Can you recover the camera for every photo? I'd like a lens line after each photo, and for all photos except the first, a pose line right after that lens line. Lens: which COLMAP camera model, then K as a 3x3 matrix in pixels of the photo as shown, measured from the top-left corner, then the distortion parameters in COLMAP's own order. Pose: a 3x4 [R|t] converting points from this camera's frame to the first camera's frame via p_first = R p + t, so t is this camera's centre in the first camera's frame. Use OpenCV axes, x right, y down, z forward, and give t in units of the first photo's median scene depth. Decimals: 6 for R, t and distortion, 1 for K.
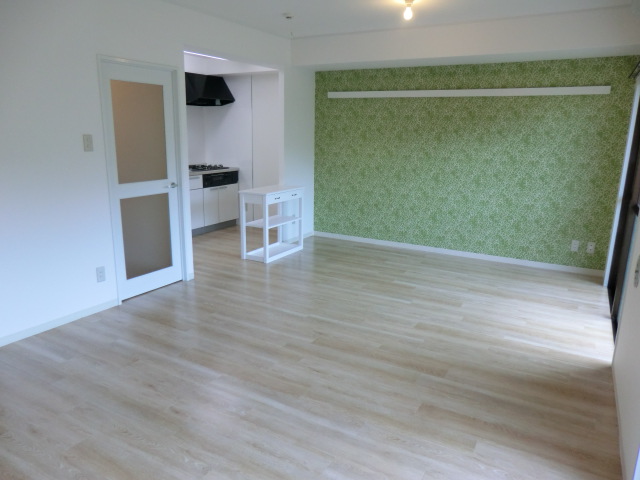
lens RADIAL K [[474.3, 0, 320.0], [0, 474.3, 240.0], [0, 0, 1]] dist [-0.130824, 0.180677]
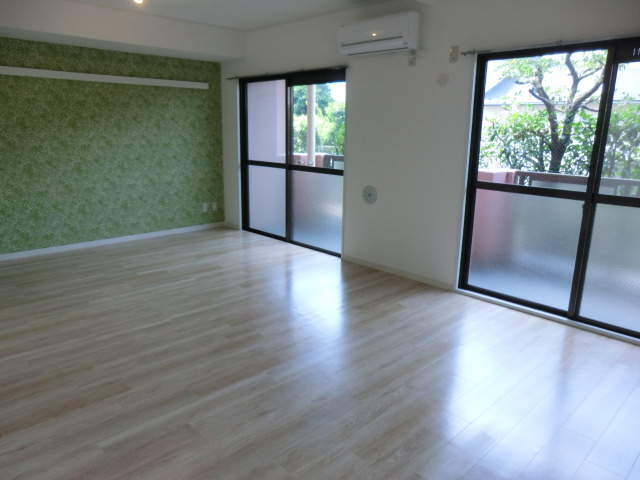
lens RADIAL K [[466.9, 0, 320.0], [0, 466.9, 240.0], [0, 0, 1]] dist [-0.049269, 0.070743]
pose [[0.290476, -0.243164, 0.925470, -0.604145], [0.206622, 0.960294, 0.187462, -0.081775], [-0.934308, 0.136769, 0.329185, 0.318407]]
